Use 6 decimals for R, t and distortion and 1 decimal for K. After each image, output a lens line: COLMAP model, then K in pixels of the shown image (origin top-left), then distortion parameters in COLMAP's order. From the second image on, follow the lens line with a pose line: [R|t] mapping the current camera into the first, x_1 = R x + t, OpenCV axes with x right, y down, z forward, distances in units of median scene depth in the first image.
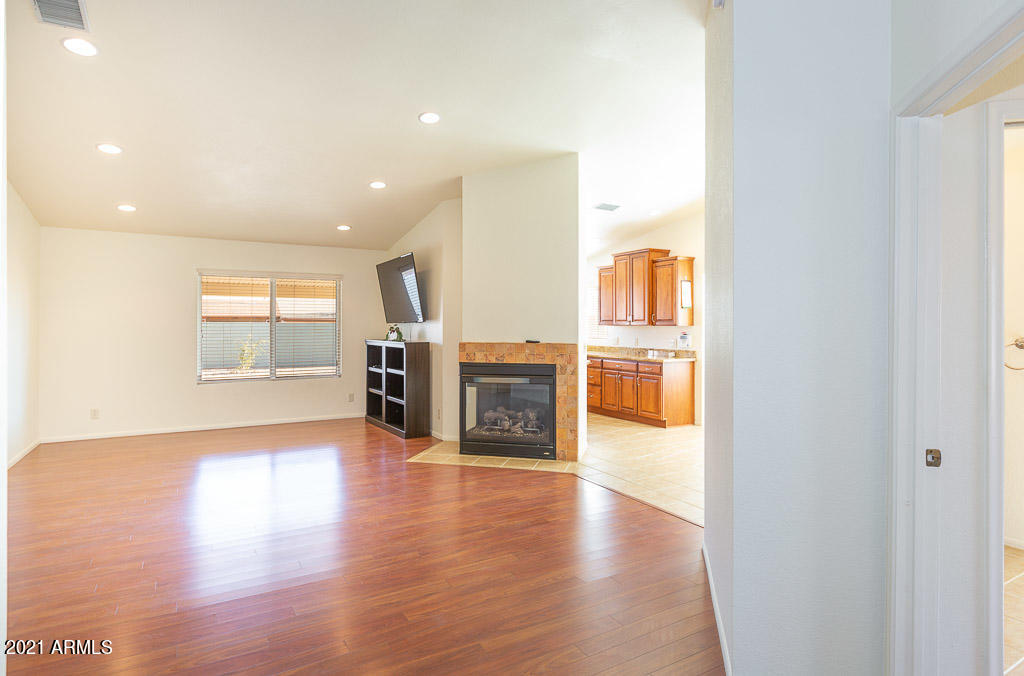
lens RADIAL K [[555.7, 0, 513.7], [0, 555.7, 330.6], [0, 0, 1]] dist [0.001083, 0.001090]
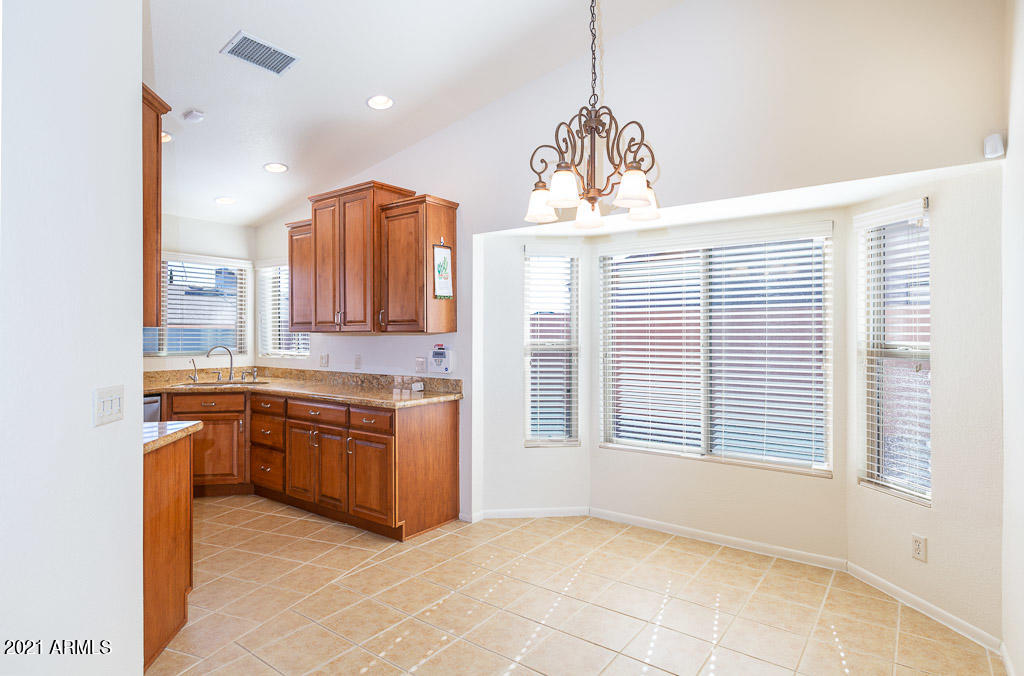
lens RADIAL K [[555.7, 0, 513.7], [0, 555.7, 330.6], [0, 0, 1]] dist [0.001083, 0.001090]
pose [[0.919770, 0.000714, 0.392458, 0.161855], [0.005249, 0.999887, -0.014122, -0.002647], [-0.392423, 0.015049, 0.919662, 0.479724]]
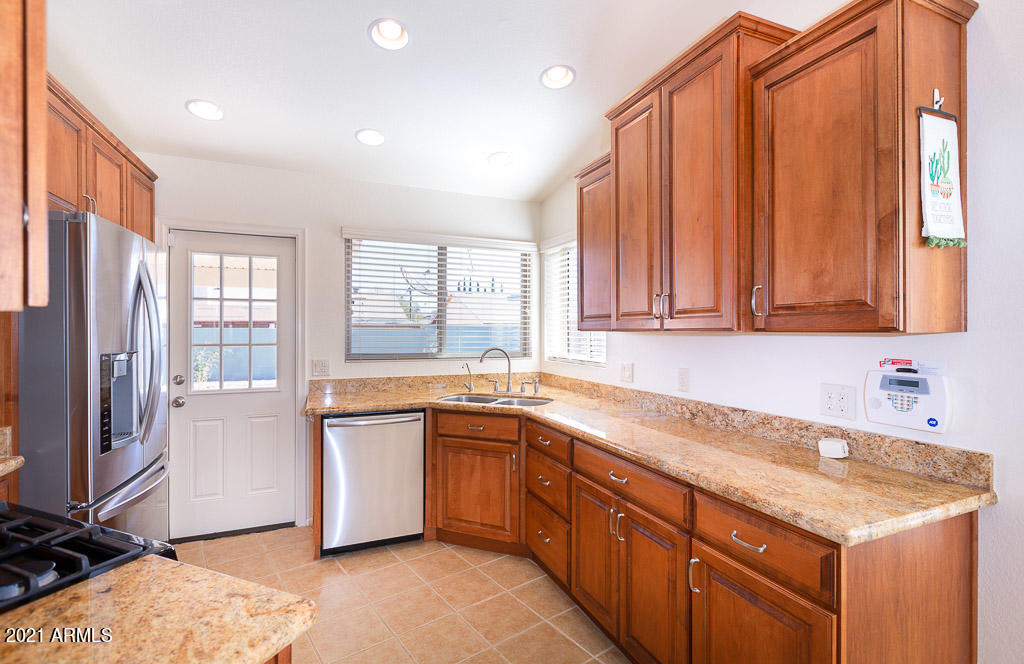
lens RADIAL K [[462.3, 0, 512.0], [0, 462.3, 332.0], [0, 0, 1]] dist [-0.000043, -0.000046]
pose [[0.990828, 0.000278, -0.135128, 0.172432], [-0.001143, 0.999979, -0.006319, -0.007448], [0.135123, 0.006416, 0.990808, 0.788045]]
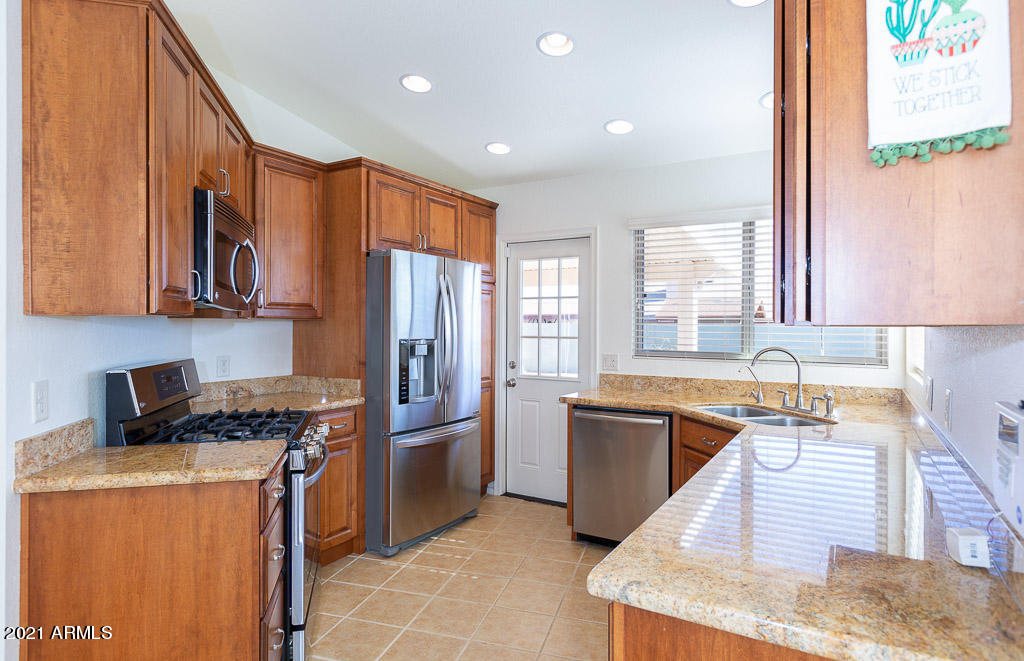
lens RADIAL K [[564.8, 0, 512.0], [0, 564.8, 330.5], [0, 0, 1]] dist [-0.001821, 0.000348]
pose [[0.475693, 0.008839, -0.879567, 0.351635], [-0.012218, 0.999919, 0.003441, -0.006968], [0.879526, 0.009110, 0.475763, 0.854572]]
